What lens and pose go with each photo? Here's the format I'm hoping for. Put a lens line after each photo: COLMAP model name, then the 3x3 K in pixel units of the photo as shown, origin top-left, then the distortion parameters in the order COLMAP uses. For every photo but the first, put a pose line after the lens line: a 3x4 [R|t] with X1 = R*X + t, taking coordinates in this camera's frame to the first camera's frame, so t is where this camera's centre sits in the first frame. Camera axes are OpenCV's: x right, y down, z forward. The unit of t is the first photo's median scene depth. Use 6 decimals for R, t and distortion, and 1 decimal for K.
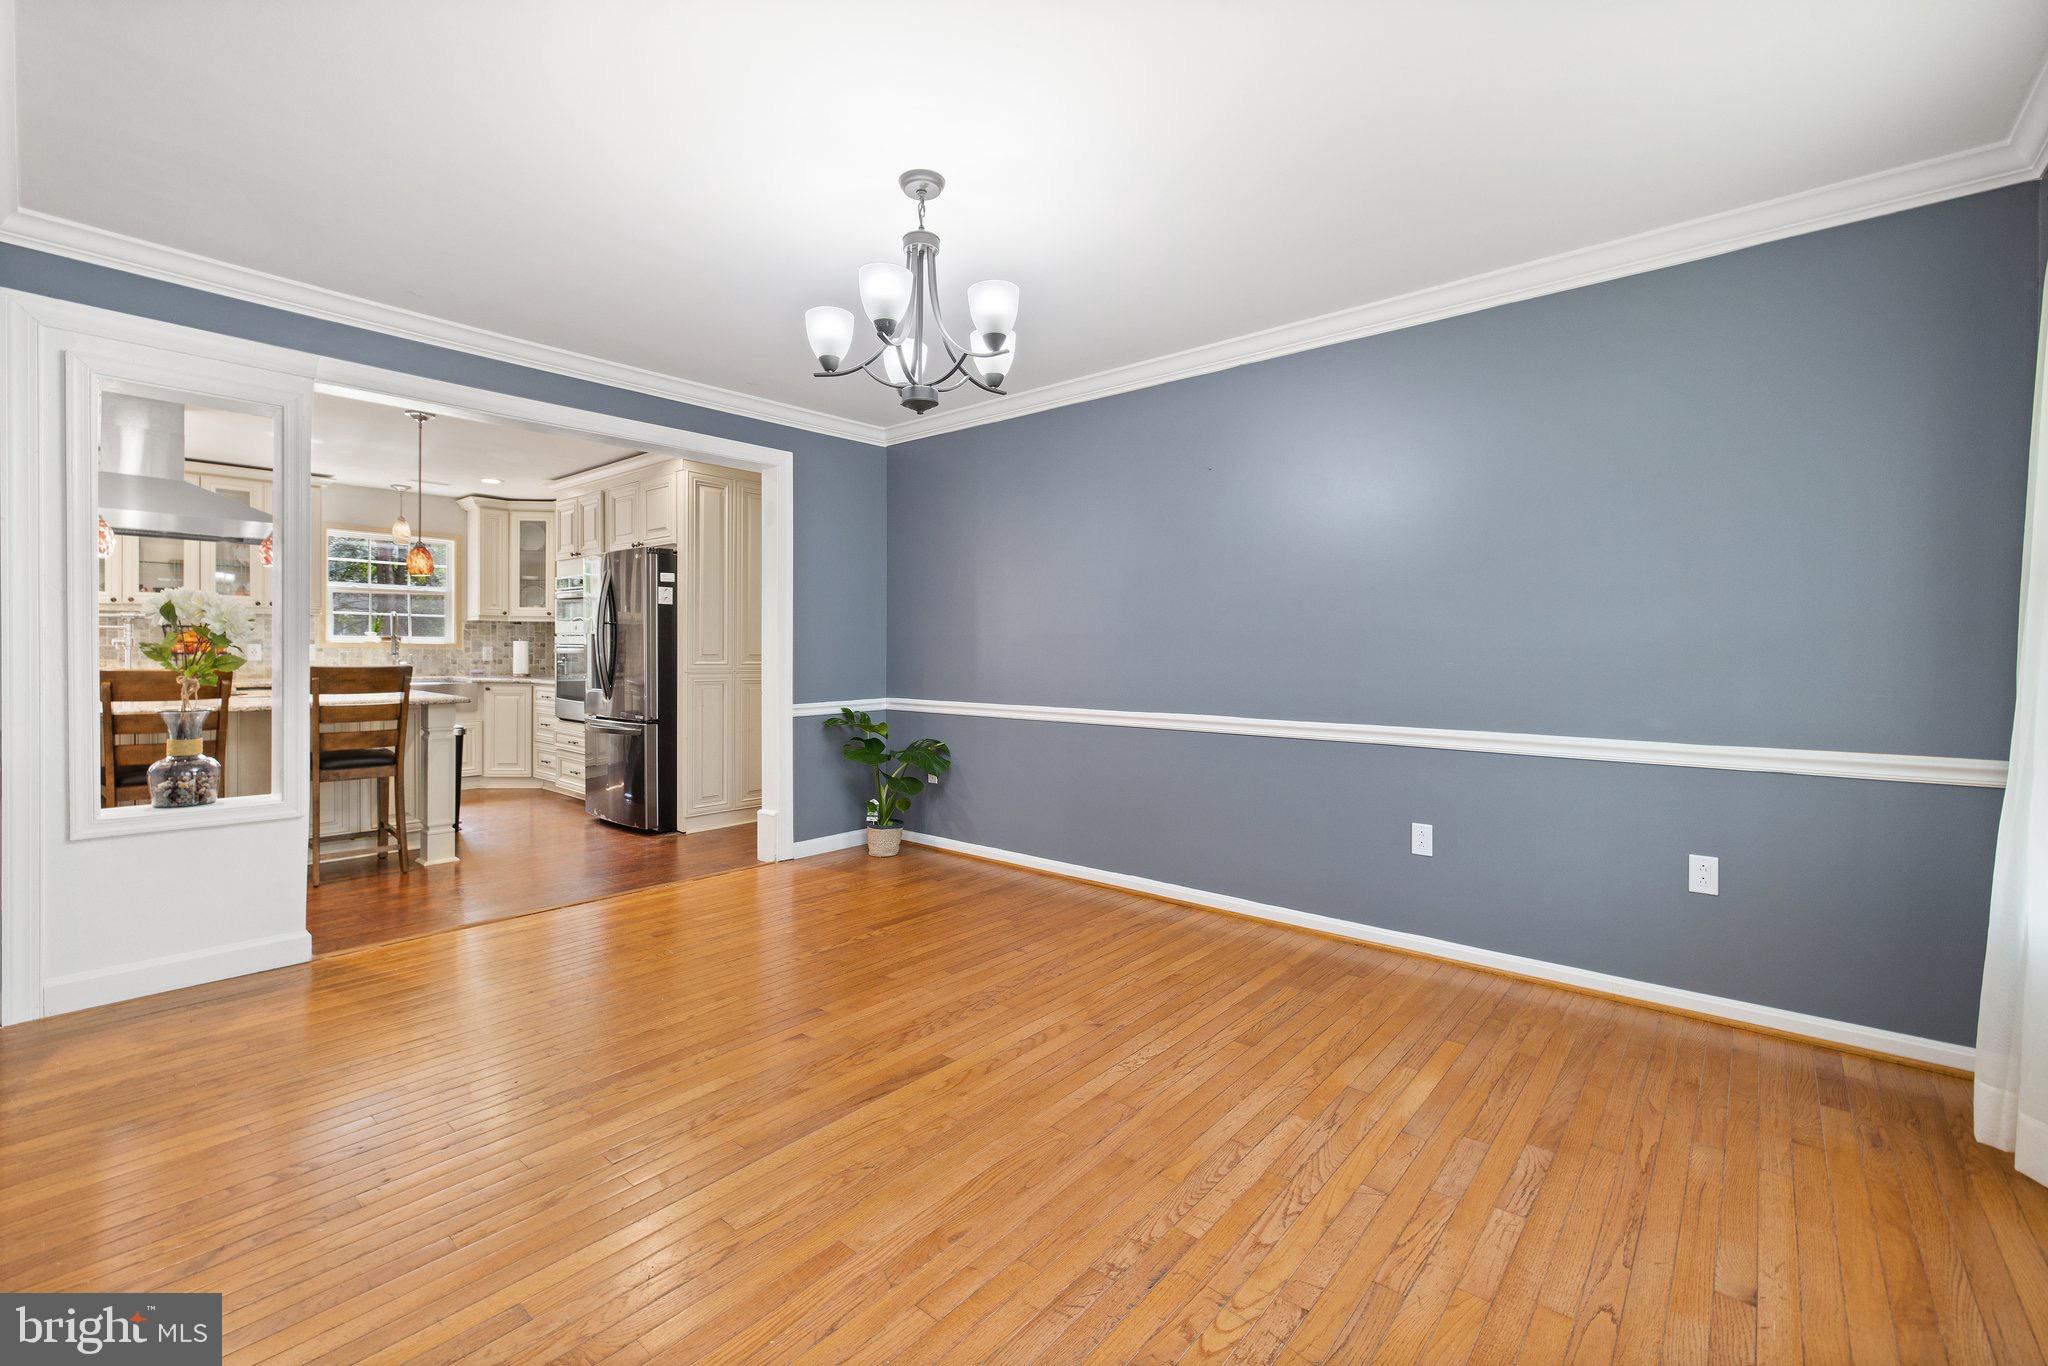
lens RADIAL K [[877.4, 0, 983.5], [0, 877.4, 646.1], [0, 0, 1]] dist [0.002866, -0.000739]
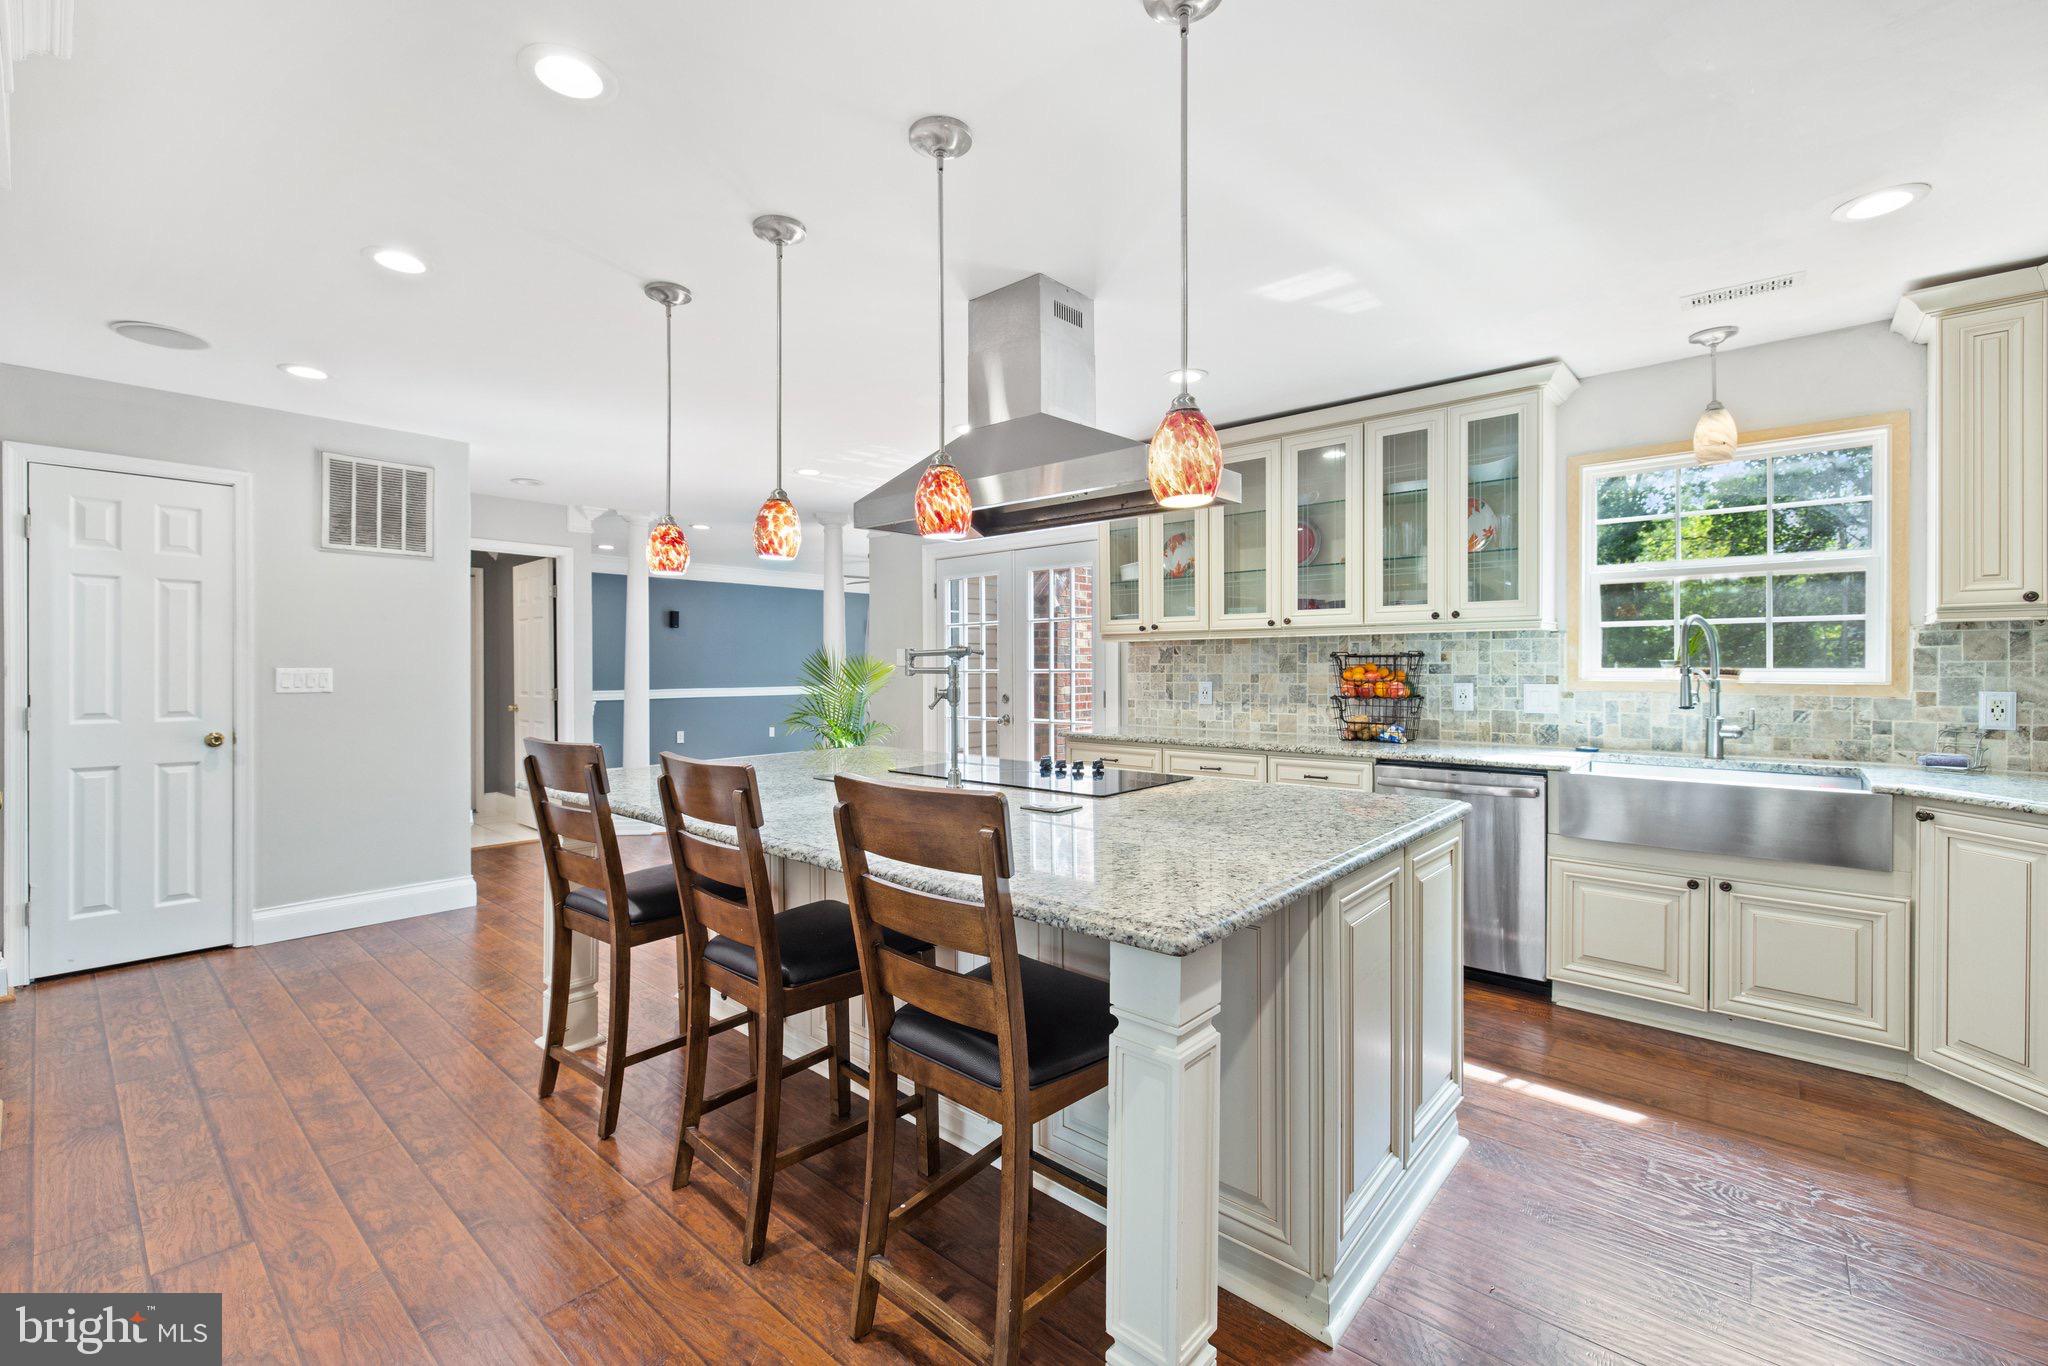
lens RADIAL K [[877.4, 0, 1005.3], [0, 877.4, 677.7], [0, 0, 1]] dist [0.002866, -0.000739]
pose [[0.009057, 0.011017, -0.999898, -0.397301], [0.008137, 0.999905, 0.011091, -0.026494], [0.999926, -0.008236, 0.008966, 1.173227]]
